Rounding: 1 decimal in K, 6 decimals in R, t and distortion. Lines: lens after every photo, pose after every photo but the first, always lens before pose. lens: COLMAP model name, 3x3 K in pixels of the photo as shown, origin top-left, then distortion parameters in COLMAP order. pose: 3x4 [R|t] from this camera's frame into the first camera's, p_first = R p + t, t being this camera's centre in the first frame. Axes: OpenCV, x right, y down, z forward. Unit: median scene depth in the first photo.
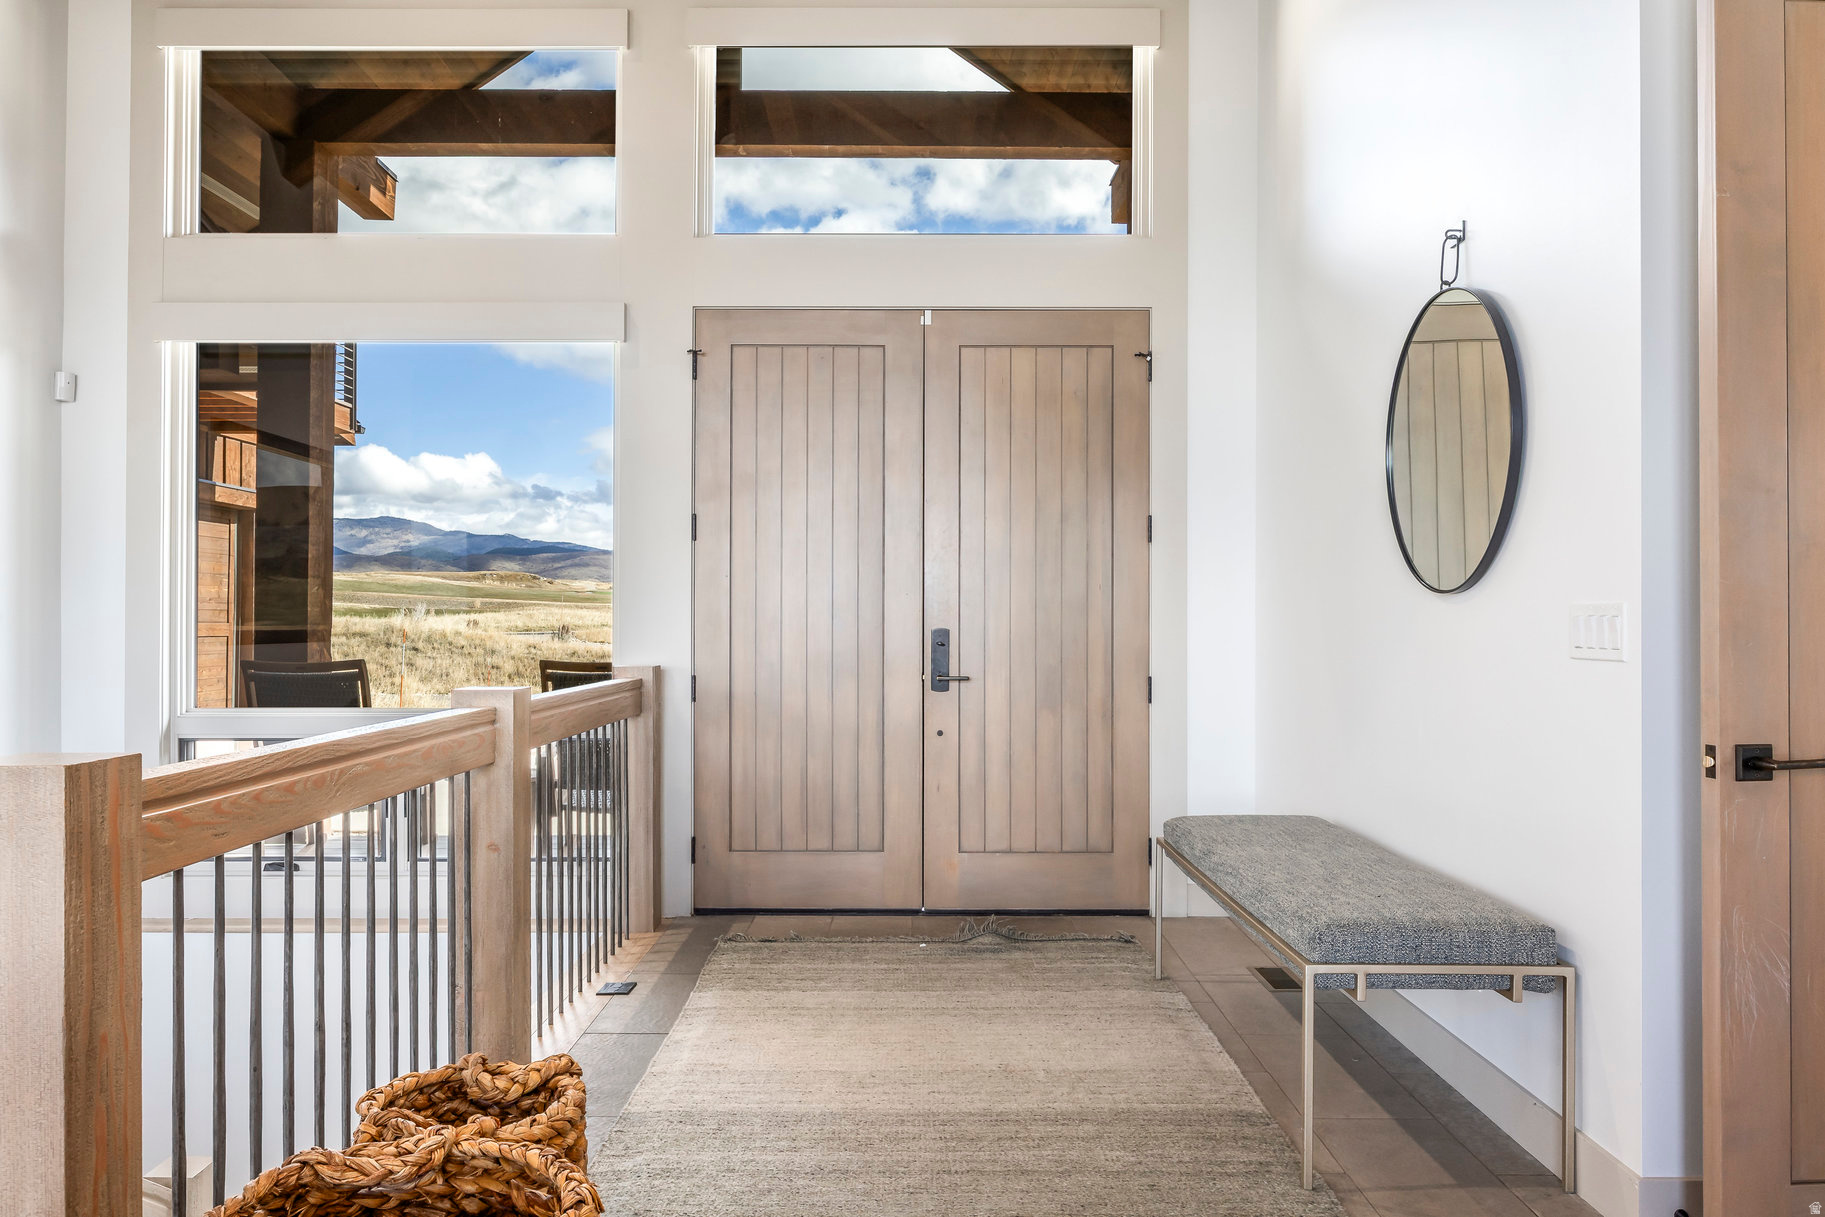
lens RADIAL K [[1323.9, 0, 903.6], [0, 1323.9, 605.9], [0, 0, 1]] dist [-0.002324, 0.005773]
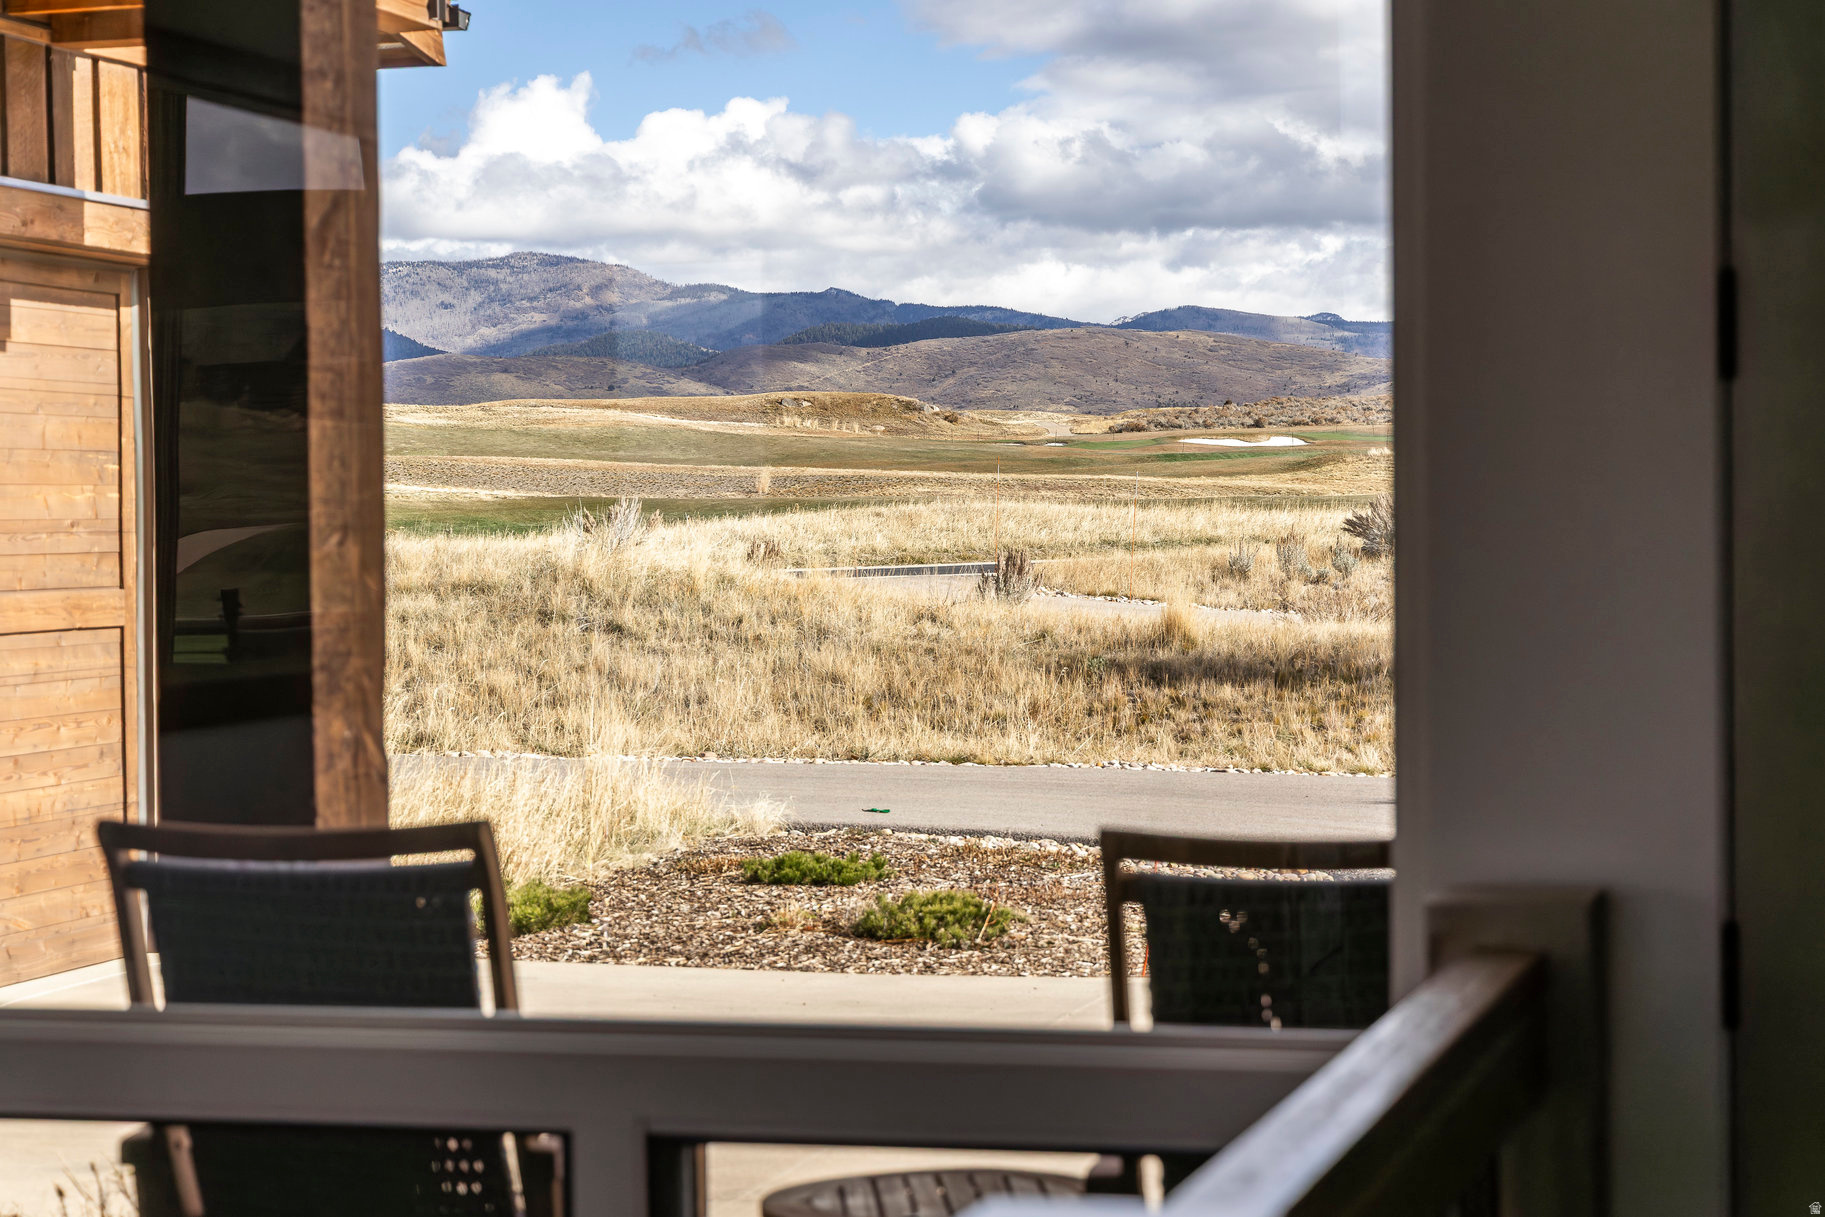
lens RADIAL K [[3688.8, 0, 914.5], [0, 3688.8, 608.2], [0, 0, 1]] dist [0.036831, 0.000000]
pose [[0.963696, -0.009633, -0.266827, -0.118963], [0.019659, 0.999196, 0.034930, -0.033082], [0.266276, -0.038908, 0.963111, 0.289257]]
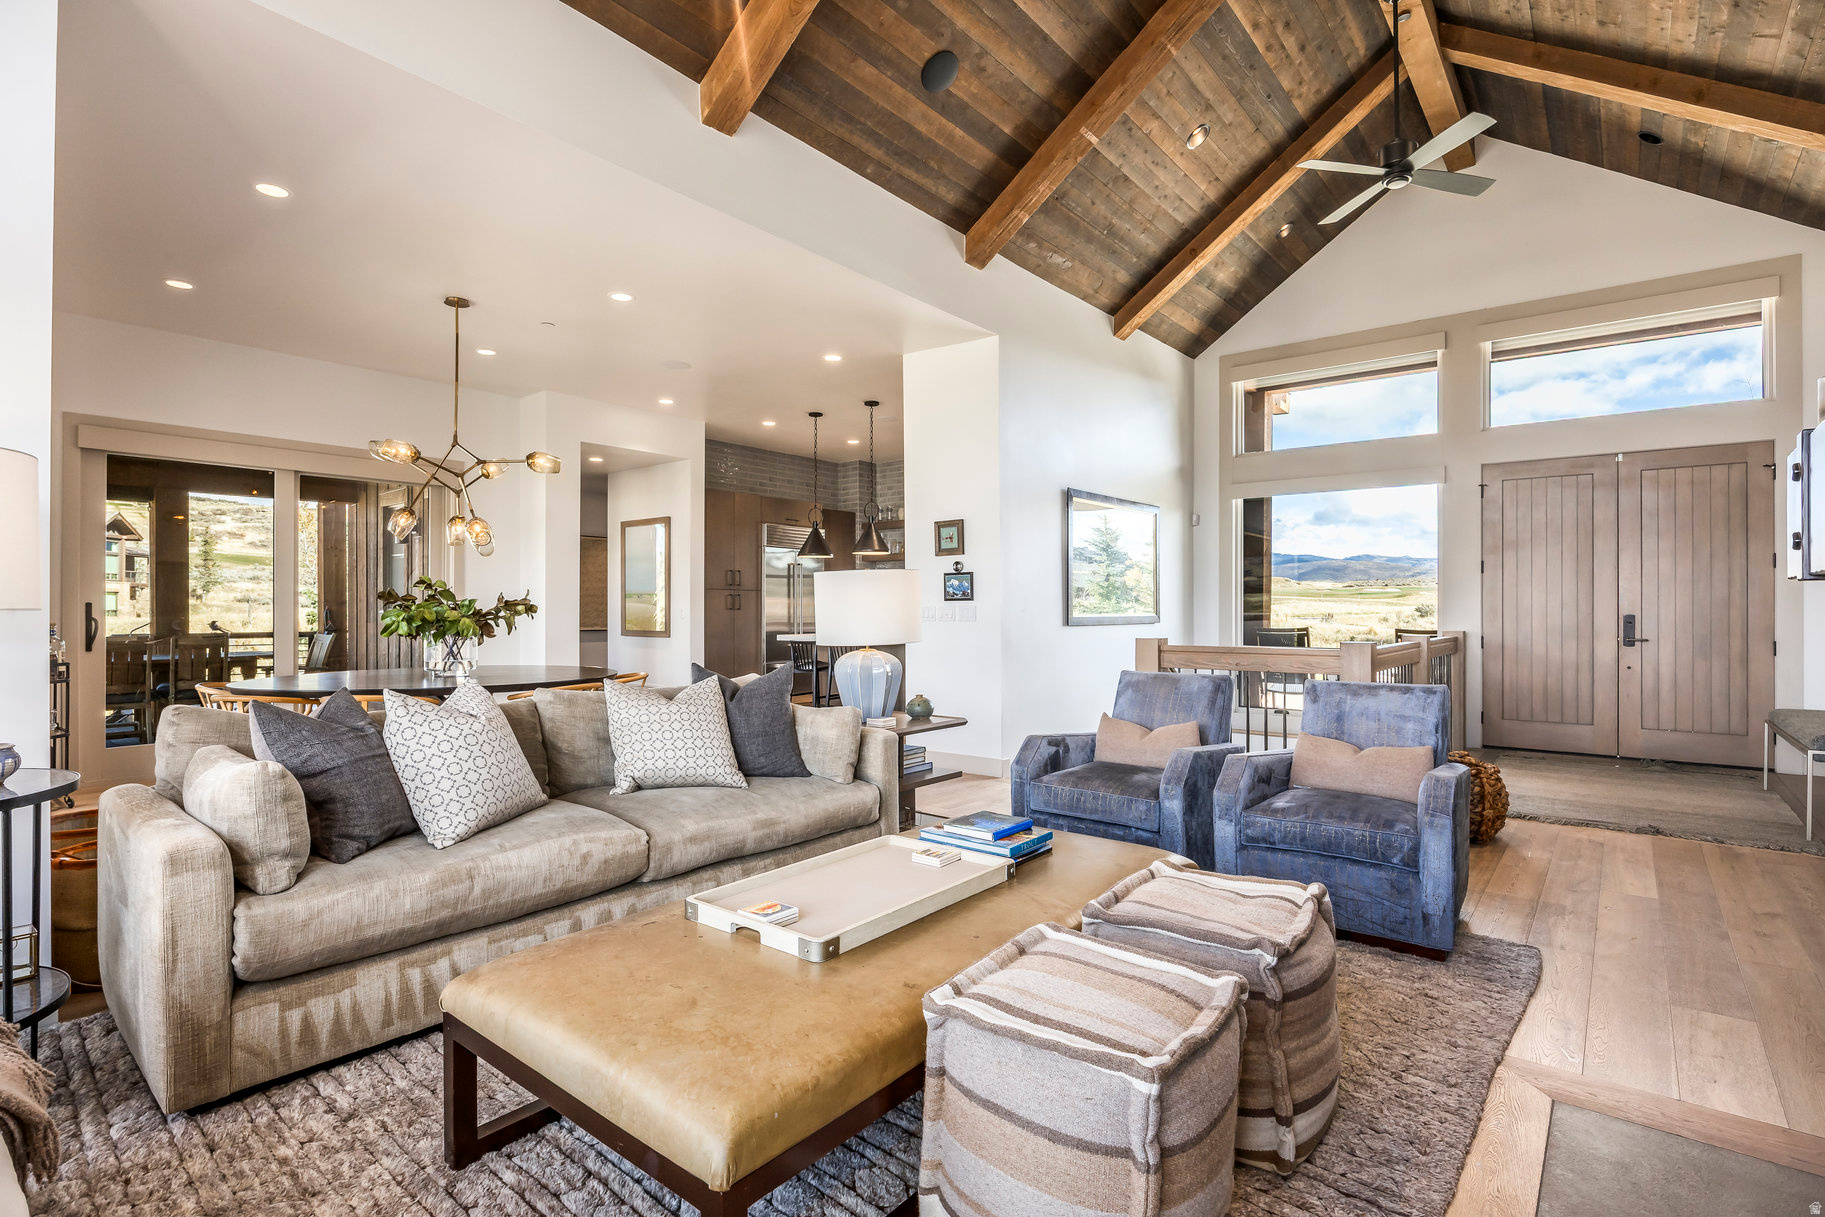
lens RADIAL K [[893.6, 0, 909.2], [0, 893.6, 606.5], [0, 0, 1]] dist [-0.004804, -0.000907]
pose [[0.786286, -0.003393, -0.617854, 0.004133], [0.007670, 0.999961, 0.004269, -0.008772], [0.617816, -0.008096, 0.786281, -0.697644]]
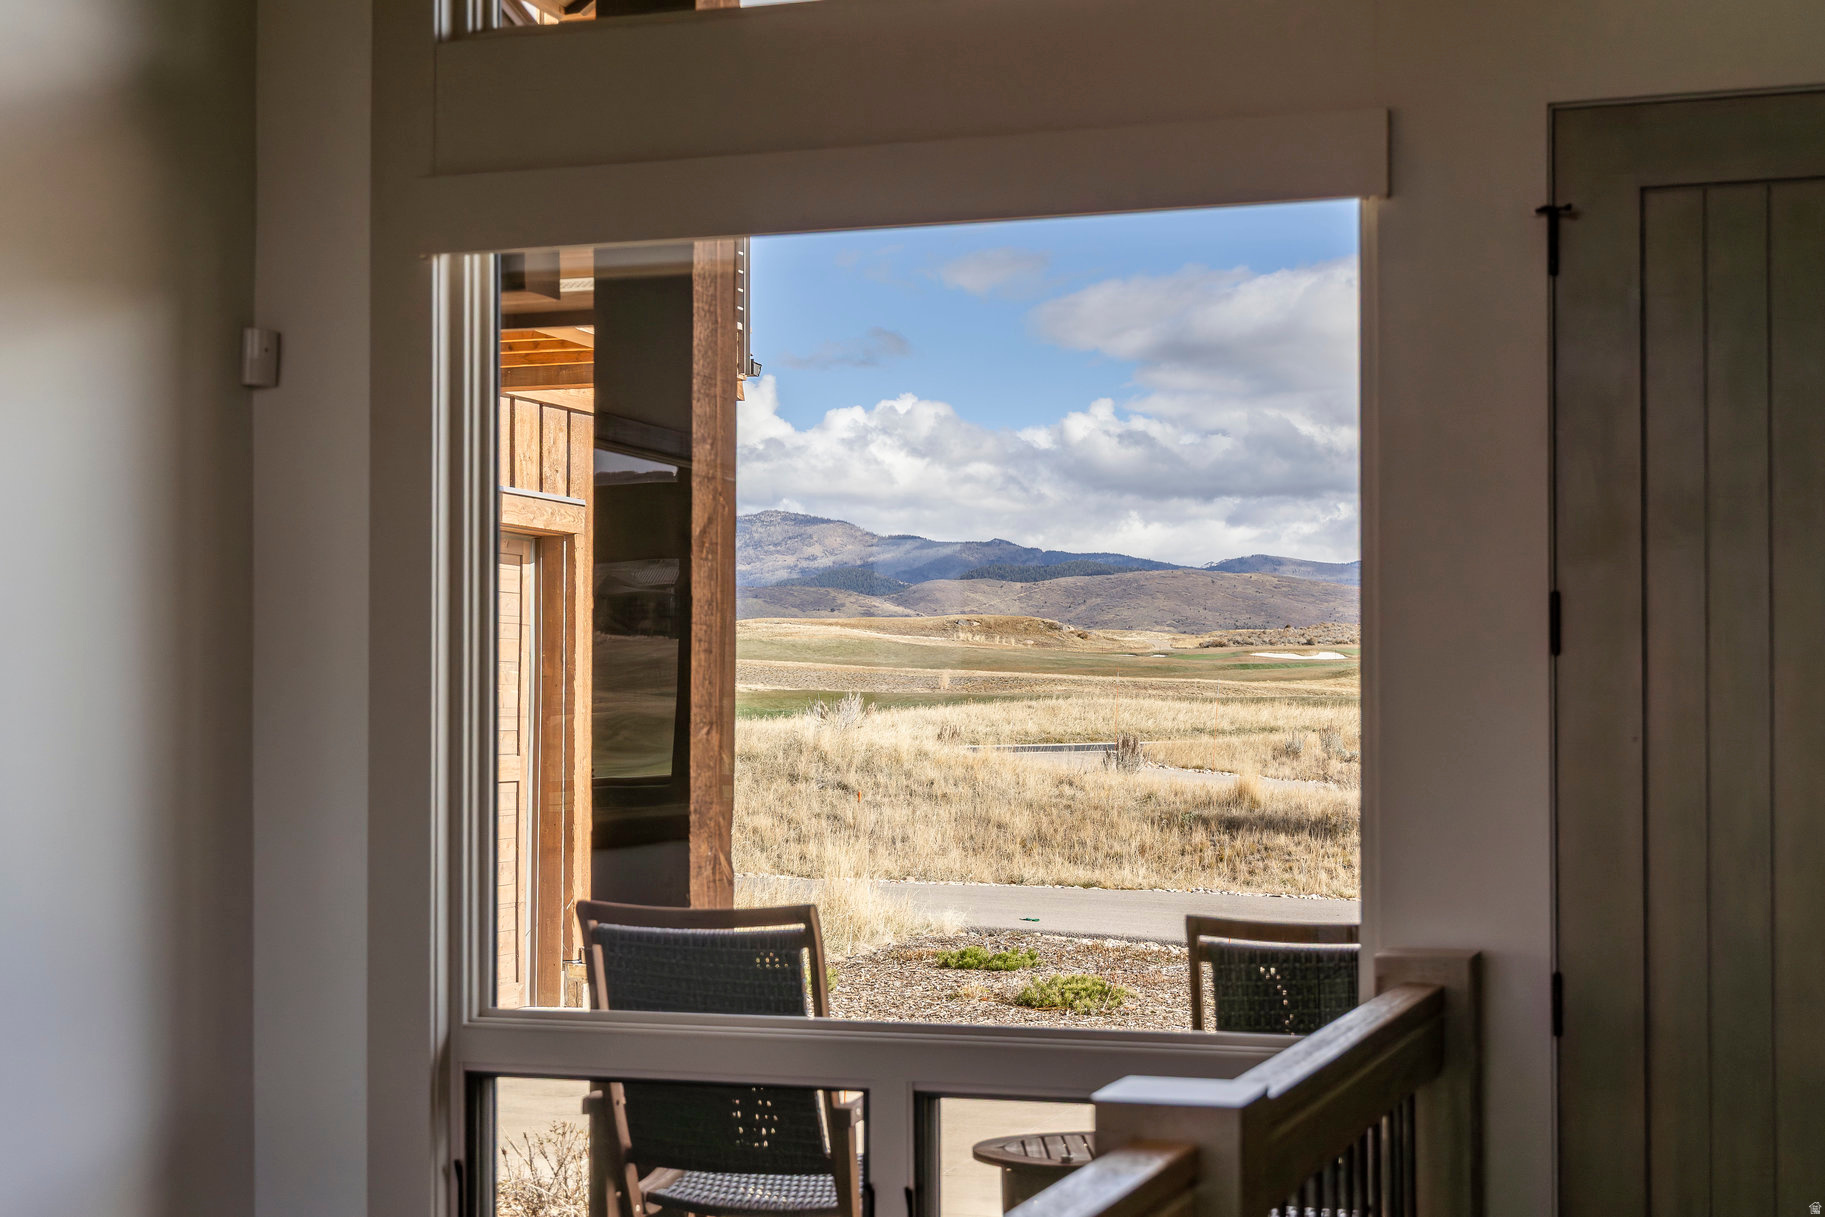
lens RADIAL K [[2729.5, 0, 905.0], [0, 2729.5, 628.2], [0, 0, 1]] dist [0.007746, 0.000000]
pose [[0.947877, -0.012335, -0.318398, -0.076056], [0.006605, 0.999796, -0.019070, -0.041841], [0.318568, 0.015973, 0.947765, 0.103716]]
